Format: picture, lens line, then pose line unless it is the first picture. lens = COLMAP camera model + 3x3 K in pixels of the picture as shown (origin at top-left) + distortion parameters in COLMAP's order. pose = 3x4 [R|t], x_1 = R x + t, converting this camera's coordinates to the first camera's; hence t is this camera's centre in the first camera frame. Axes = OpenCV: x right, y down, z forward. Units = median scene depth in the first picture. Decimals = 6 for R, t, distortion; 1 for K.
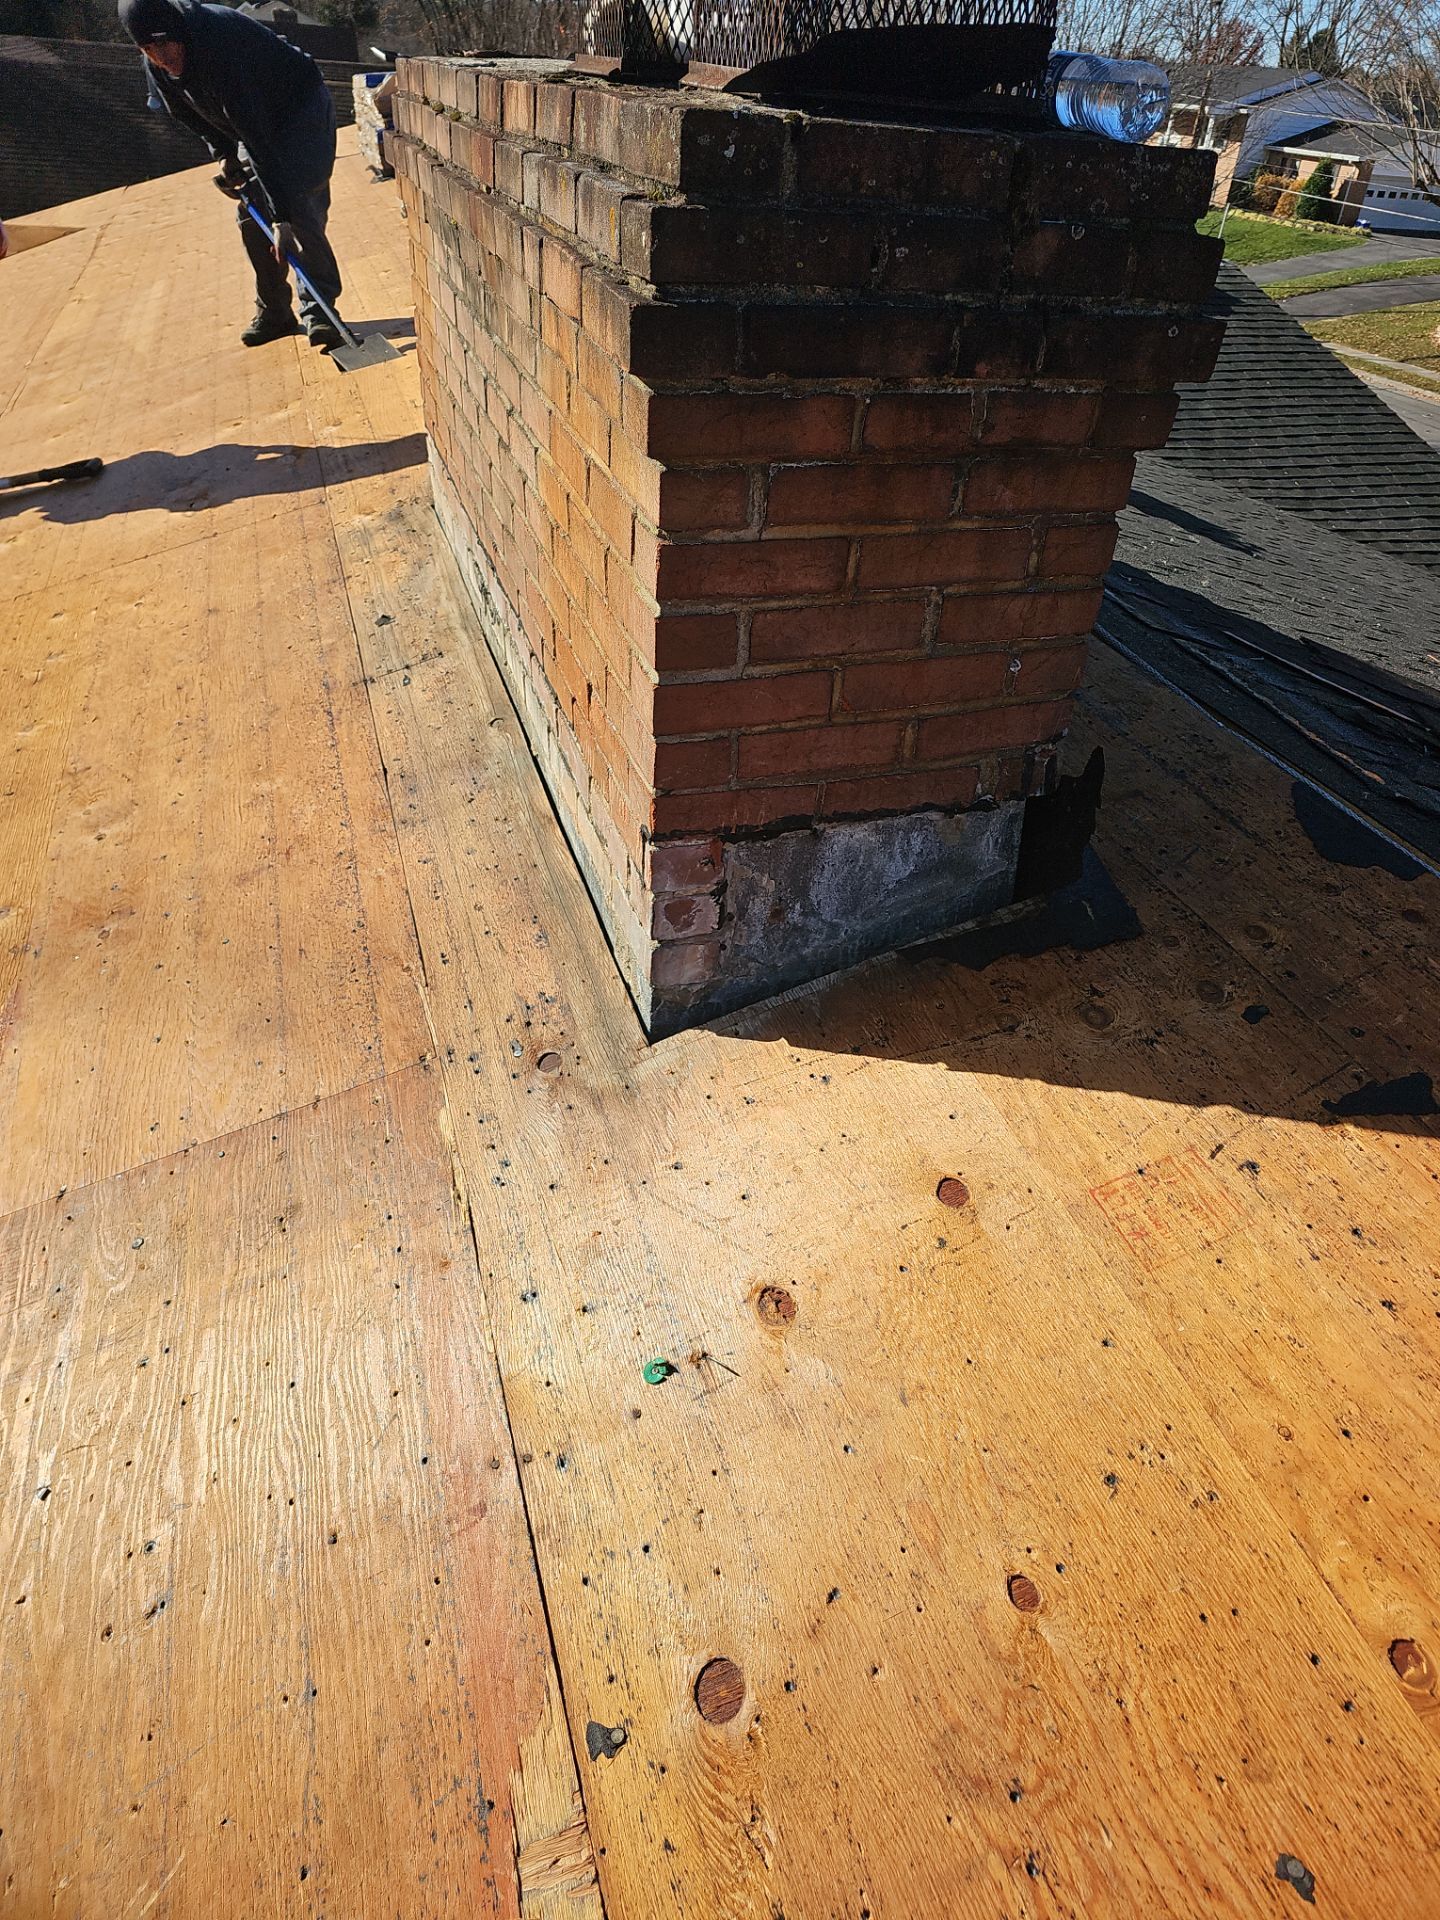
lens RADIAL K [[1266.8, 0, 717.8], [0, 1266.8, 950.8], [0, 0, 1]] dist [0.052132, -0.042947]
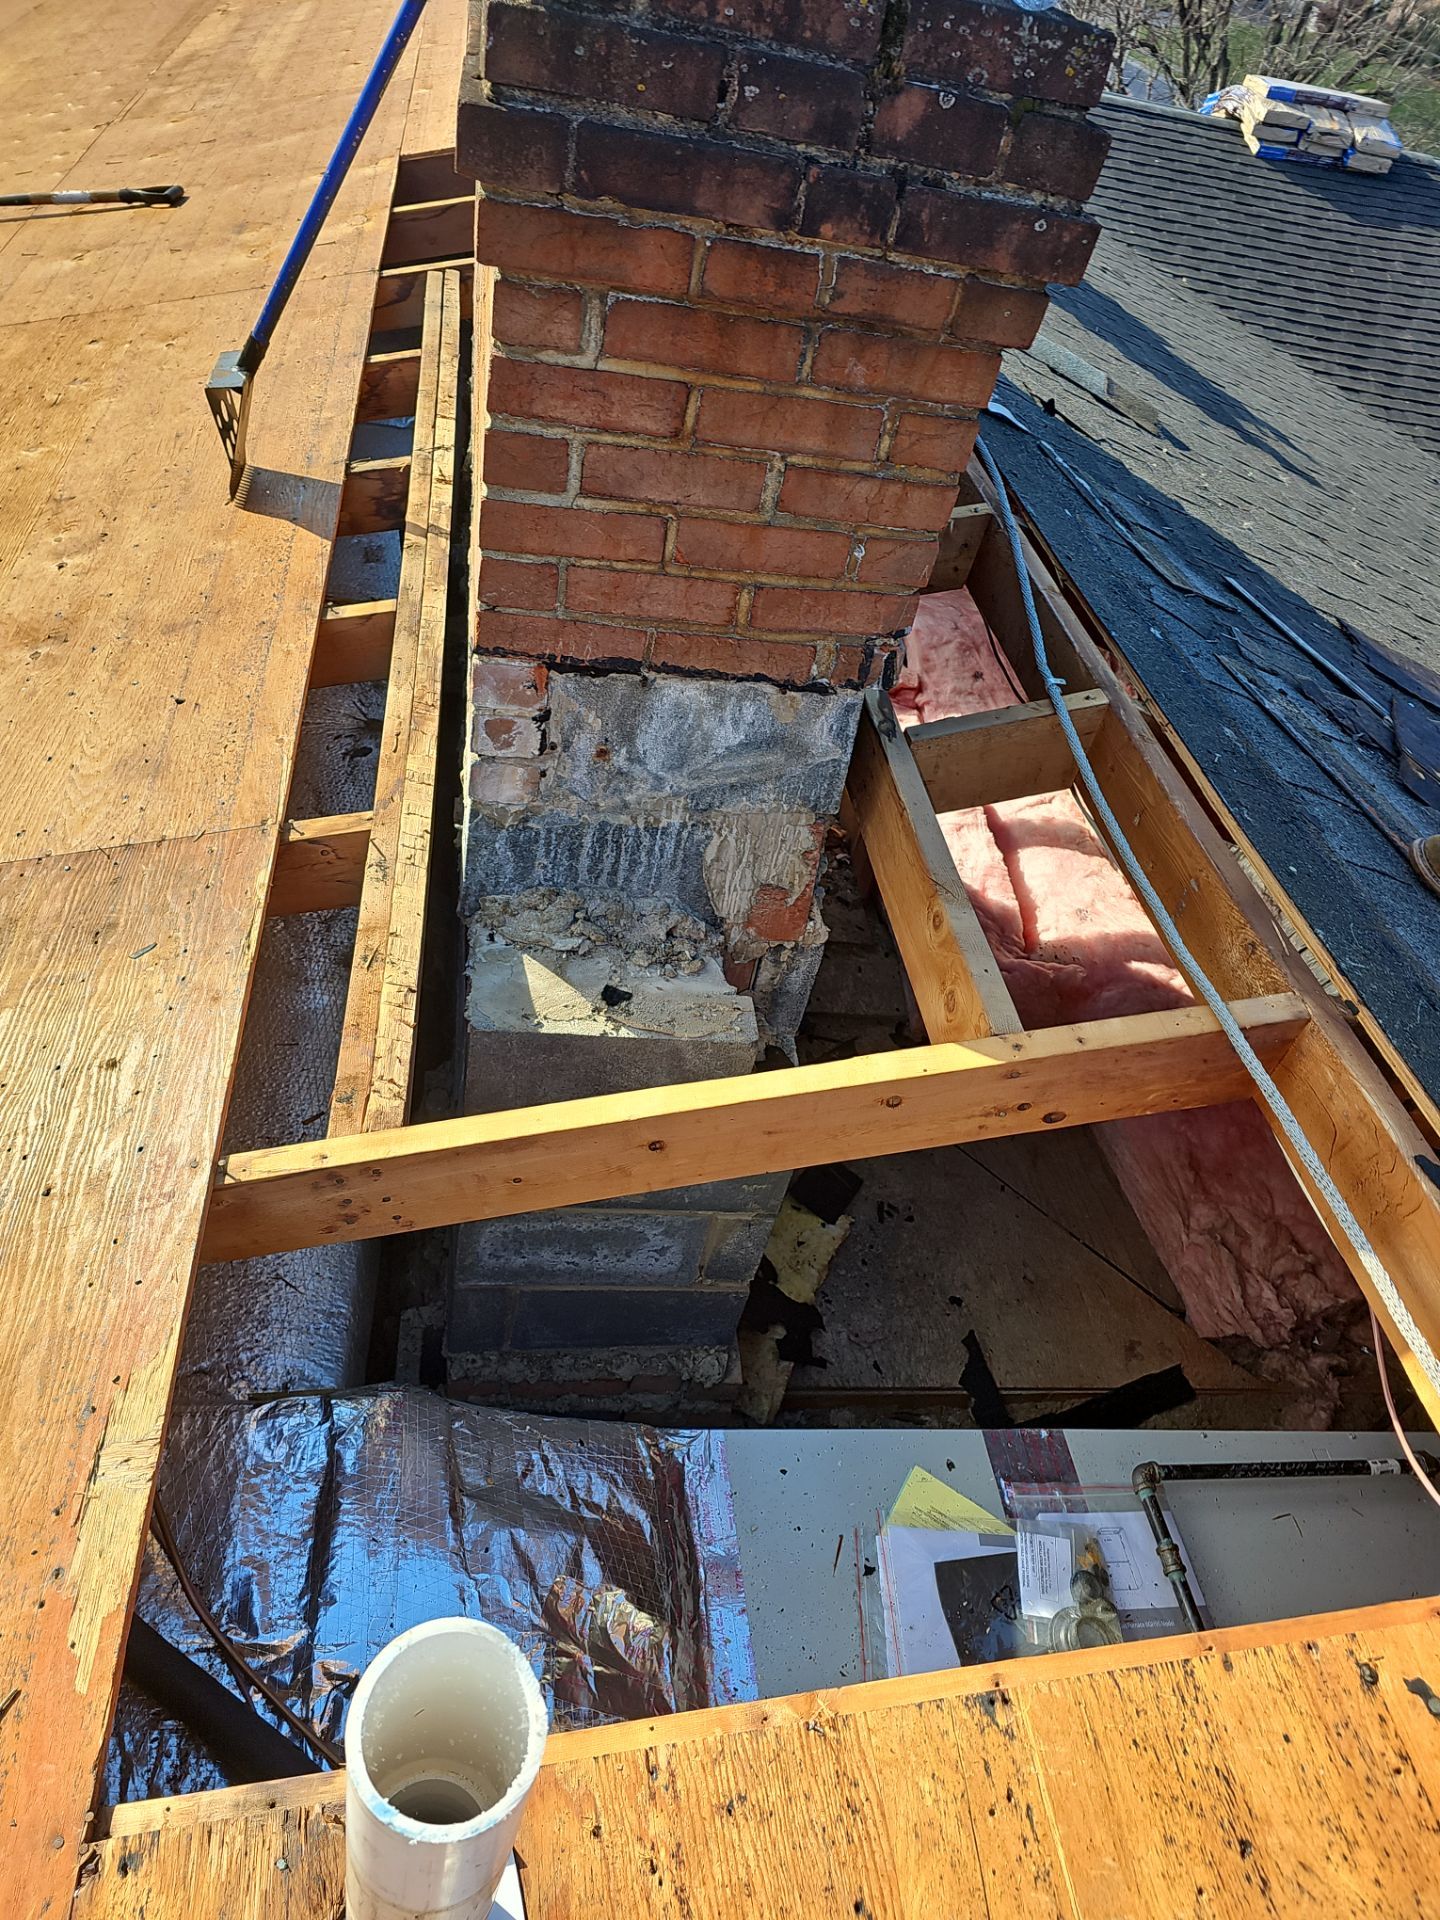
lens RADIAL K [[1324.2, 0, 723.3], [0, 1324.2, 1009.4], [0, 0, 1]] dist [0.045979, -0.027147]
pose [[0.973274, 0.216077, -0.077778, 0.298421], [-0.204736, 0.969829, 0.132344, 0.010841], [0.104027, -0.112883, 0.988148, -0.096203]]
